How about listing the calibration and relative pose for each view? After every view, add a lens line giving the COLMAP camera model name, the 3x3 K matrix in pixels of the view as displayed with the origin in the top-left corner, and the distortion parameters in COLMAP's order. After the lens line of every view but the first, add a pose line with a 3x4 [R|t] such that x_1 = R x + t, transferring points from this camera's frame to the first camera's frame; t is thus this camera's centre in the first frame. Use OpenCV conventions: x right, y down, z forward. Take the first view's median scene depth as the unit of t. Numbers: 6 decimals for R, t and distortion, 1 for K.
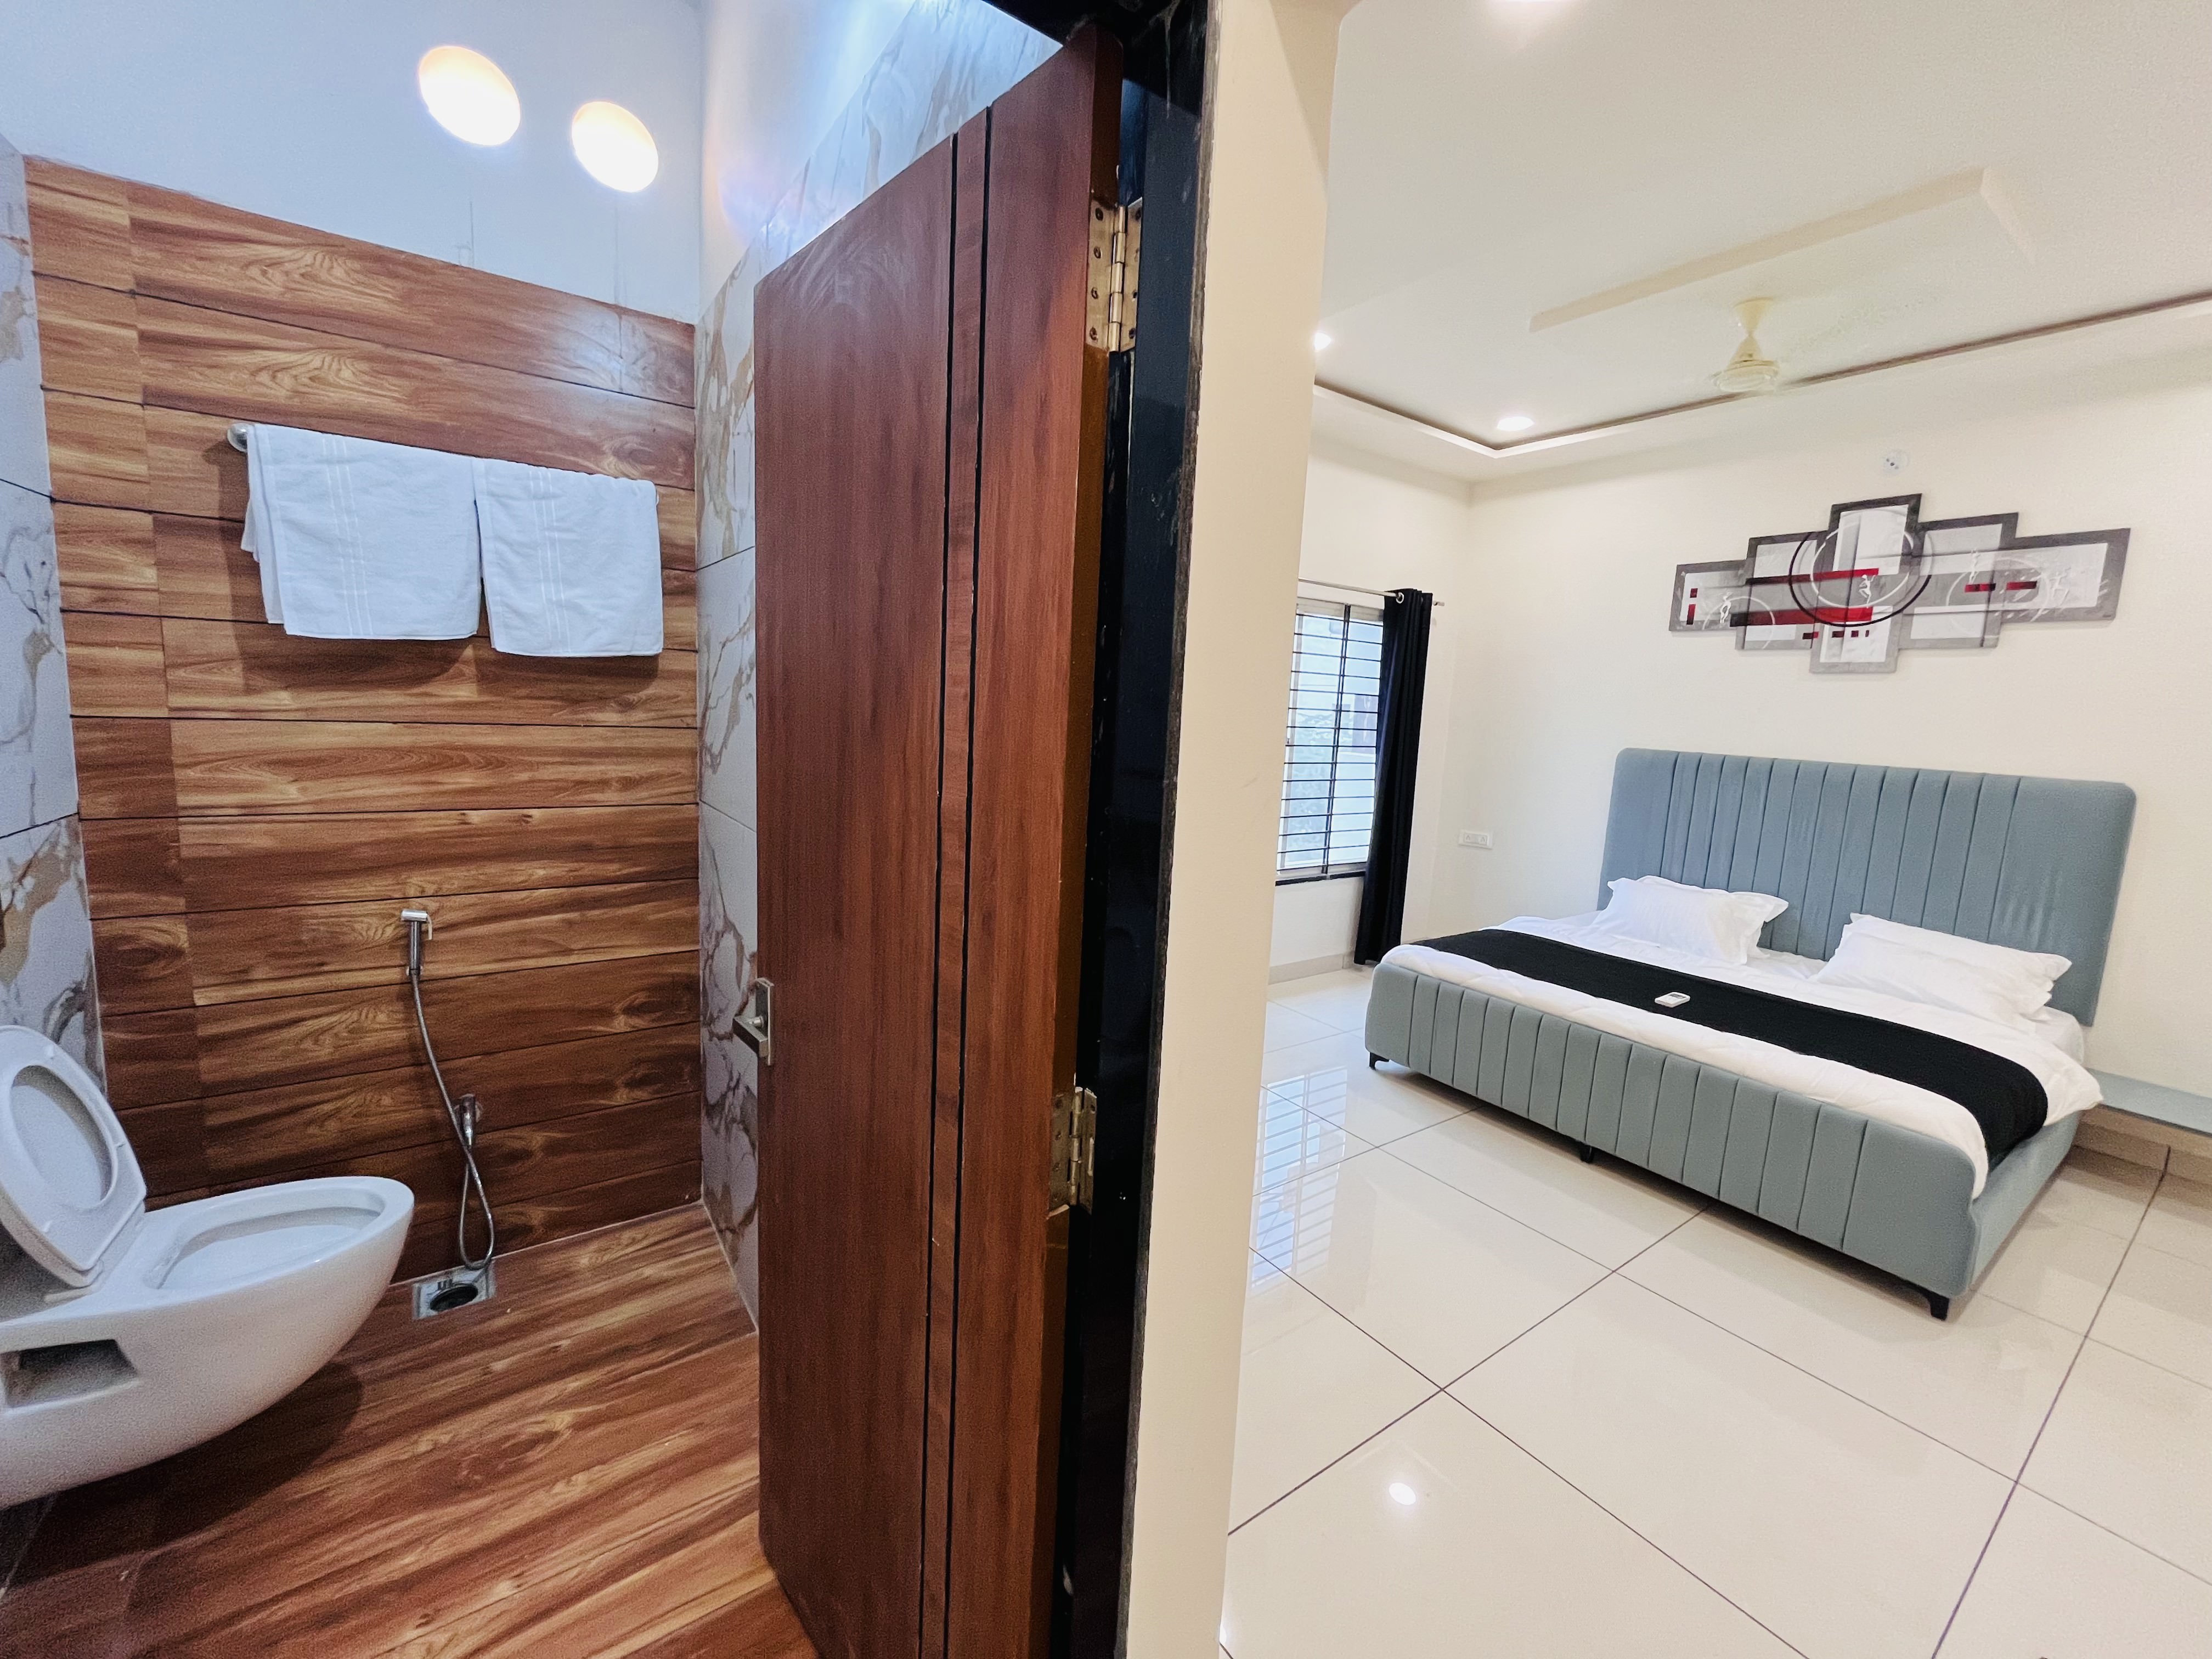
lens RADIAL K [[883.8, 0, 1106.3], [0, 883.8, 824.7], [0, 0, 1]] dist [-0.002848, 0.000230]
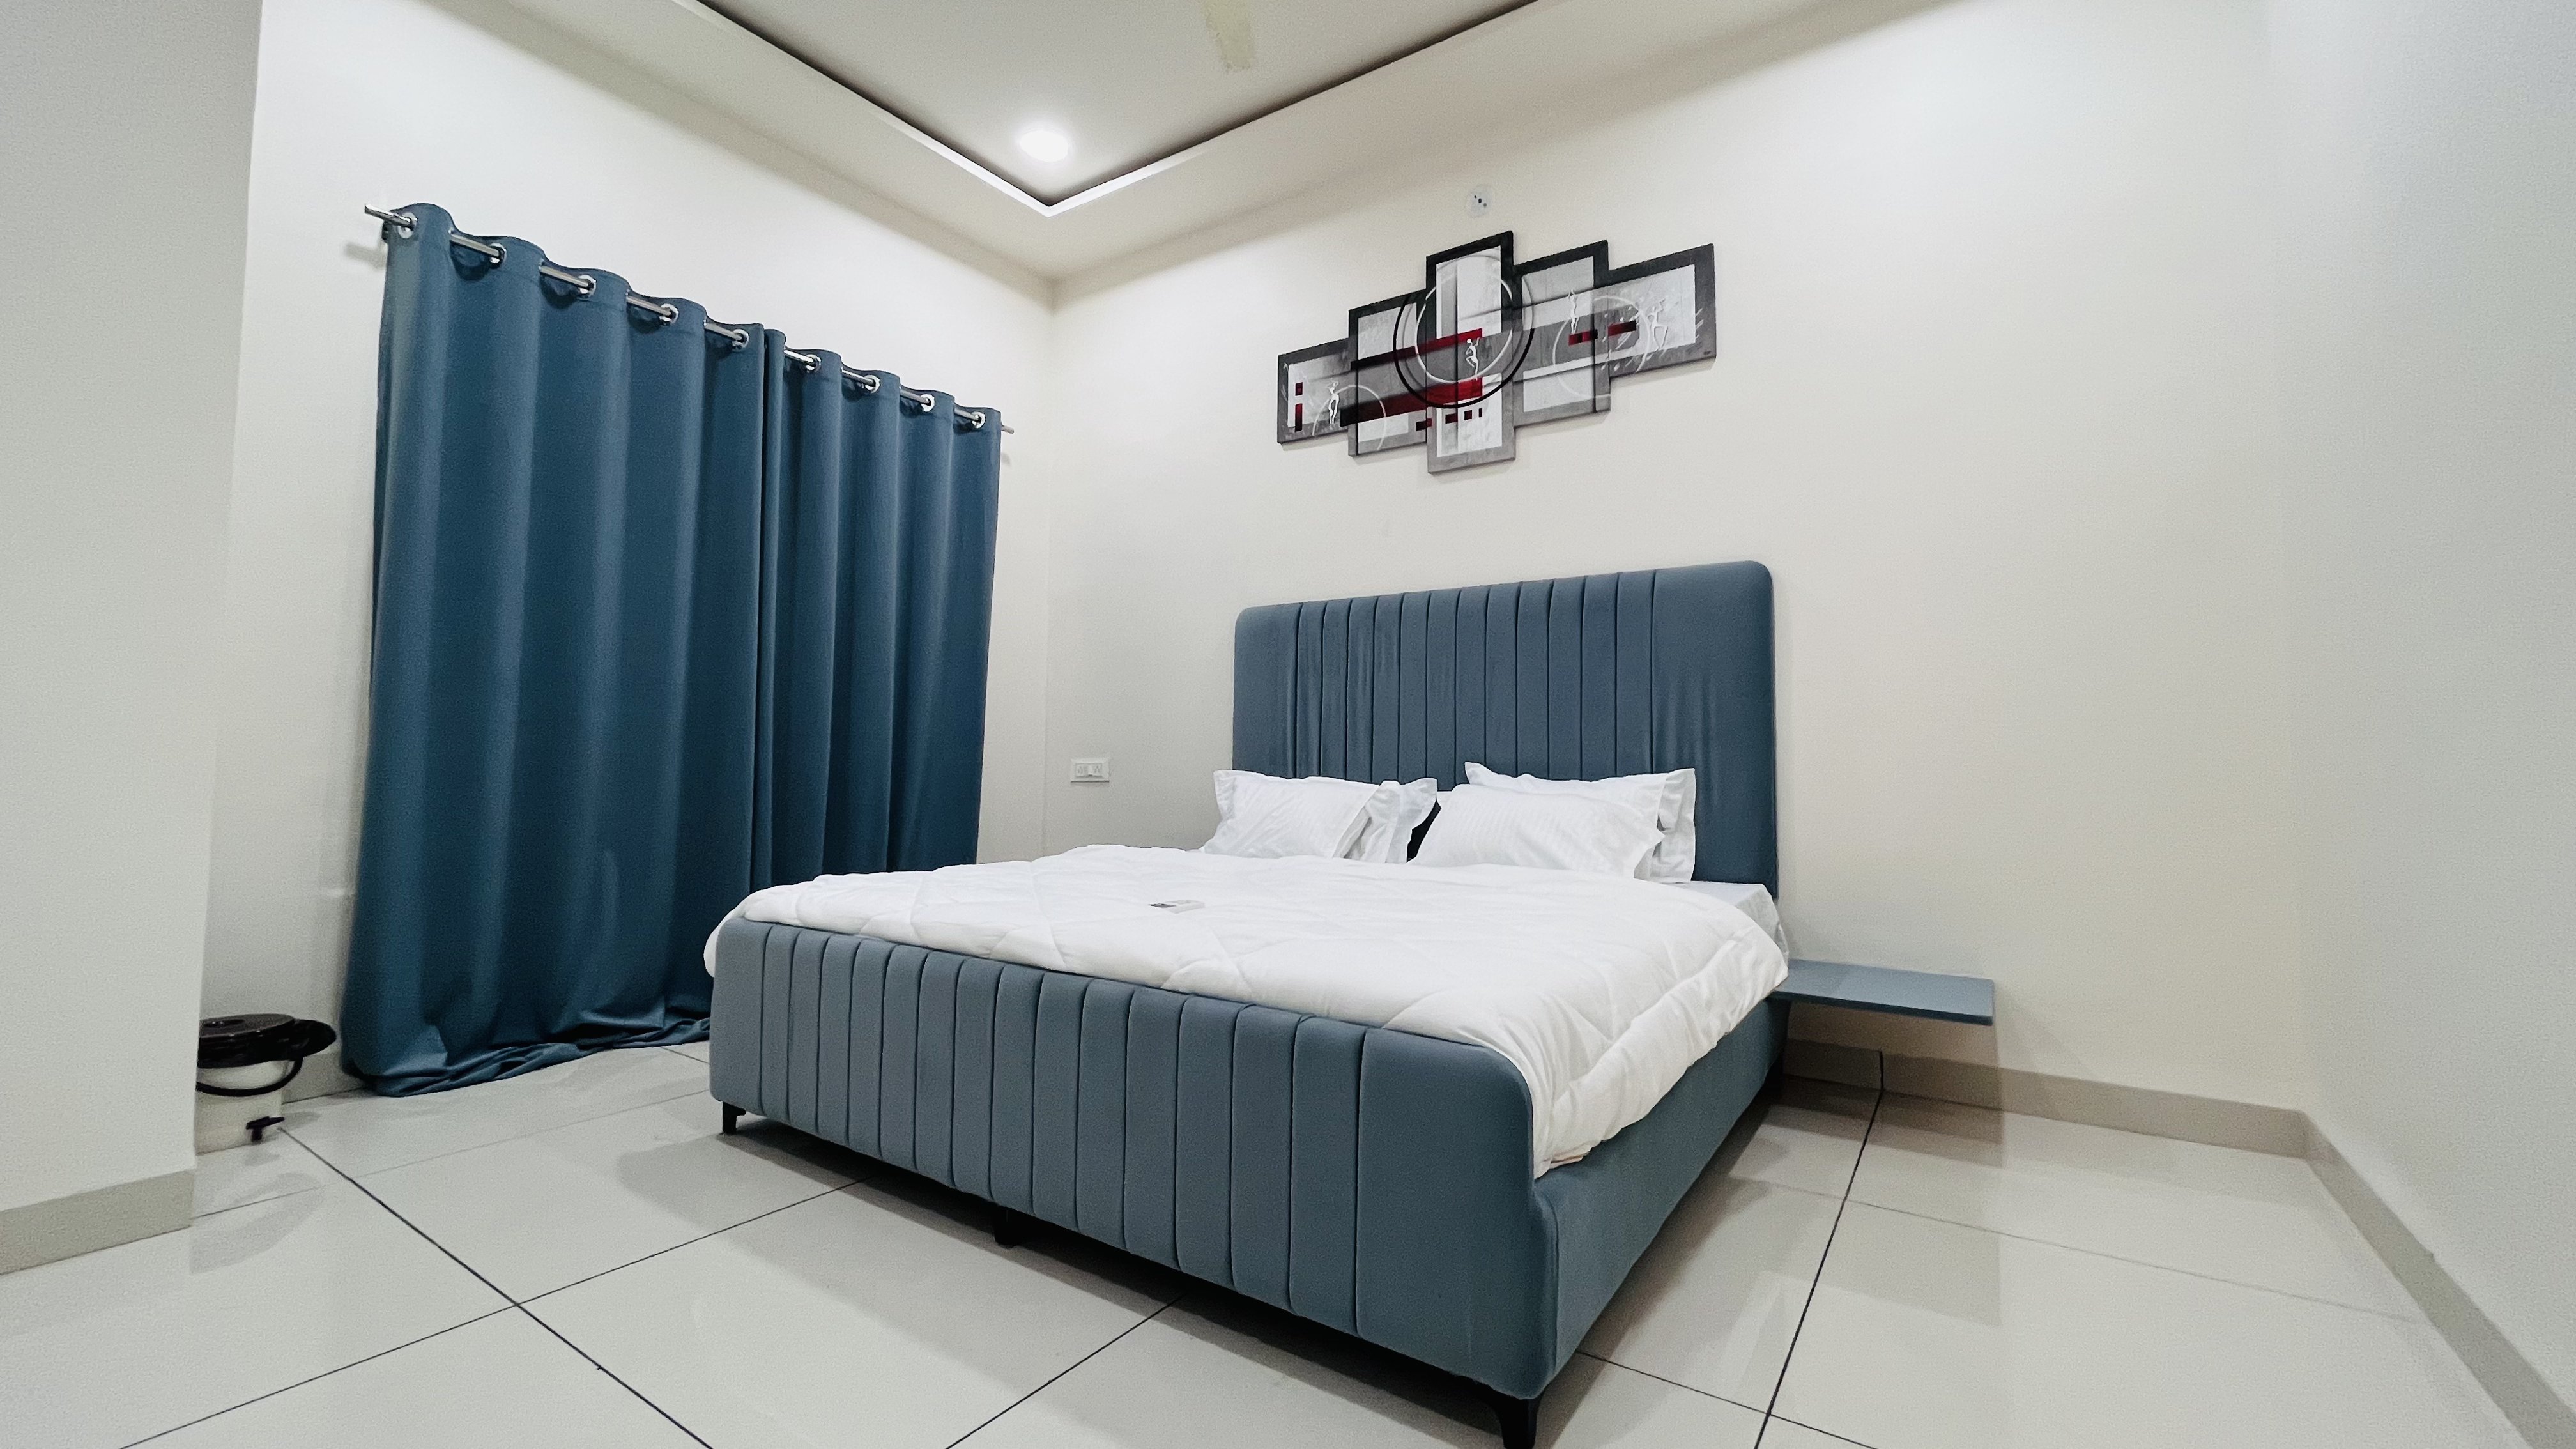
lens RADIAL K [[1037.8, 0, 1287.9], [0, 1037.8, 720.3], [0, 0, 1]] dist [-0.001531, -0.000222]
pose [[0.932352, -0.018875, 0.361058, 0.388218], [0.080300, 0.984505, -0.155890, 0.159820], [-0.352521, 0.174337, 0.919421, 0.296404]]
